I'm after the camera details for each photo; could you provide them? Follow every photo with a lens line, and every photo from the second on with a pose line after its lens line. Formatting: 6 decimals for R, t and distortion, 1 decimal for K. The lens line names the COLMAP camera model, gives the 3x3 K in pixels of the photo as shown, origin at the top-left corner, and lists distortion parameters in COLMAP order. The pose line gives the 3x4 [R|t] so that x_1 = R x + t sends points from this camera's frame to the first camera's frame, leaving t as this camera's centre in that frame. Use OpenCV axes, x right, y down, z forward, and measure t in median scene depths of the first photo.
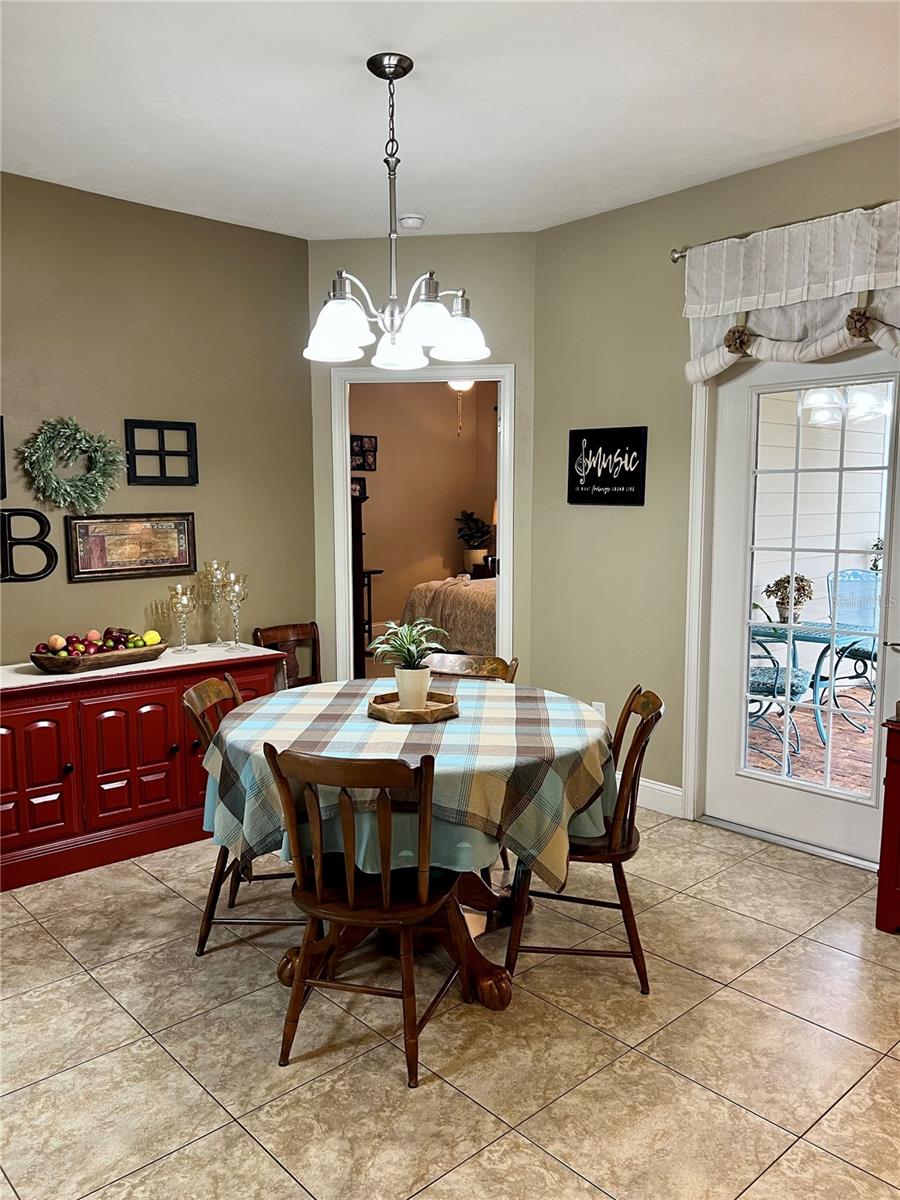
lens RADIAL K [[905.9, 0, 440.8], [0, 905.9, 605.8], [0, 0, 1]] dist [0.050815, -0.046022]
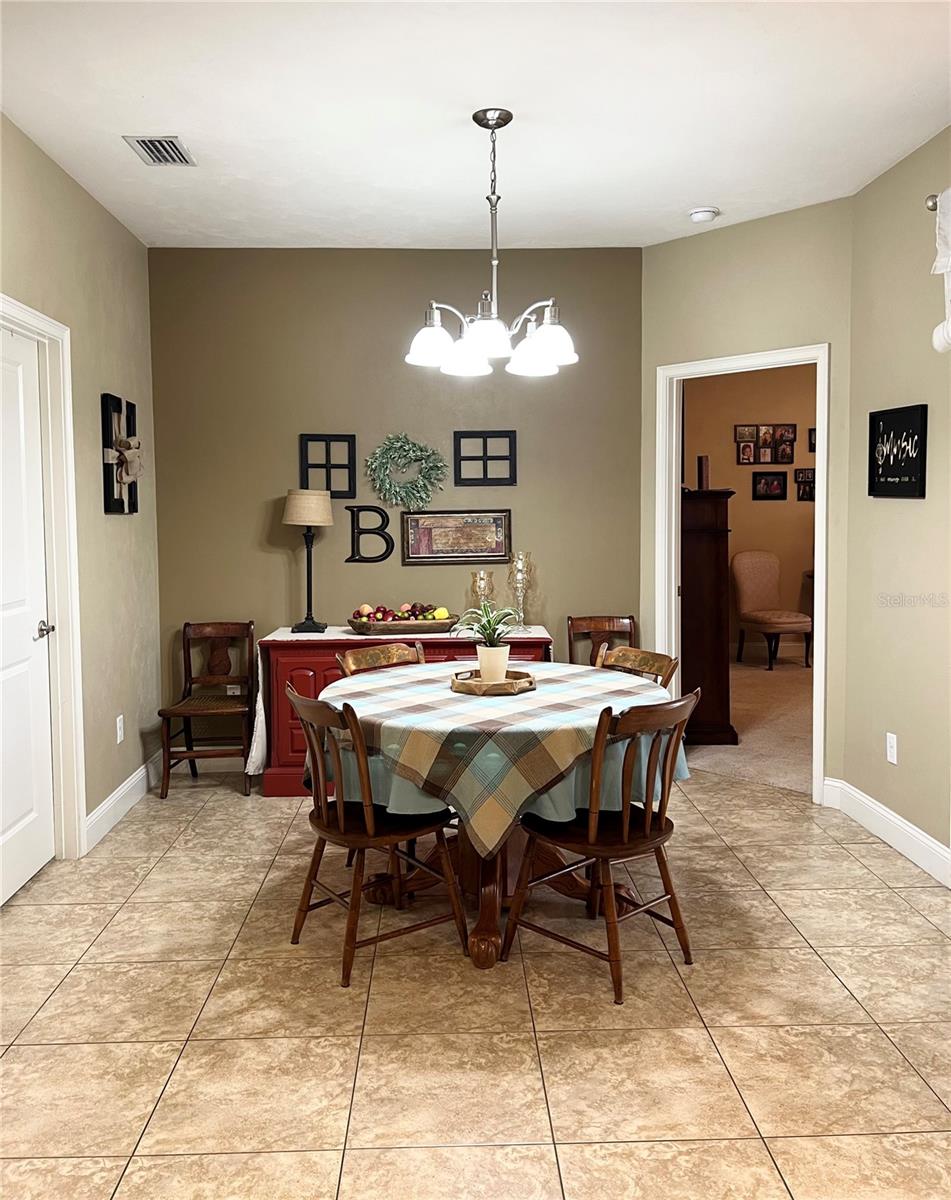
lens RADIAL K [[974.9, 0, 483.5], [0, 974.9, 561.0], [0, 0, 1]] dist [0.050614, -0.028882]
pose [[0.761743, 0.031500, -0.647113, 0.543681], [-0.068924, 0.997089, -0.032597, 0.004193], [0.644203, 0.069433, 0.761697, 0.065641]]
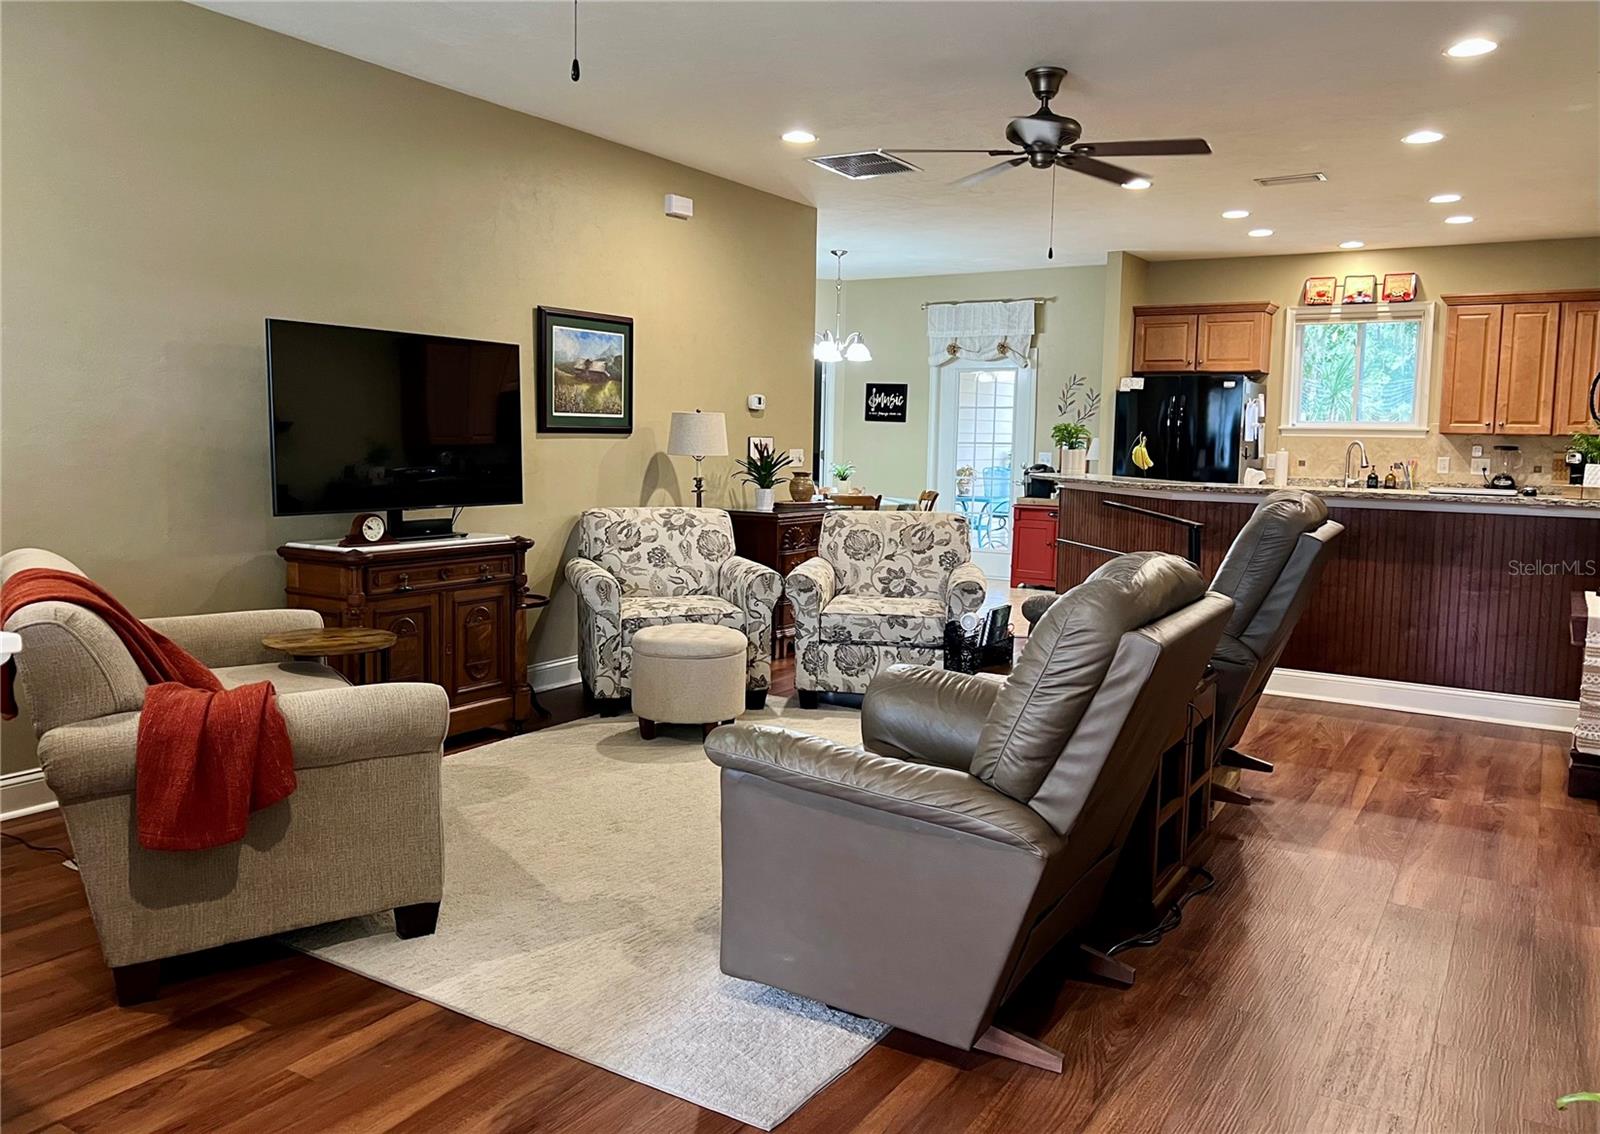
lens RADIAL K [[1228.7, 0, 768.4], [0, 1228.7, 553.1], [0, 0, 1]] dist [-0.008944, -0.003232]
pose [[0.969385, -0.002730, 0.245532, -0.821268], [0.006671, 0.999862, -0.015220, 0.243721], [-0.245457, 0.016392, 0.969269, -1.736721]]
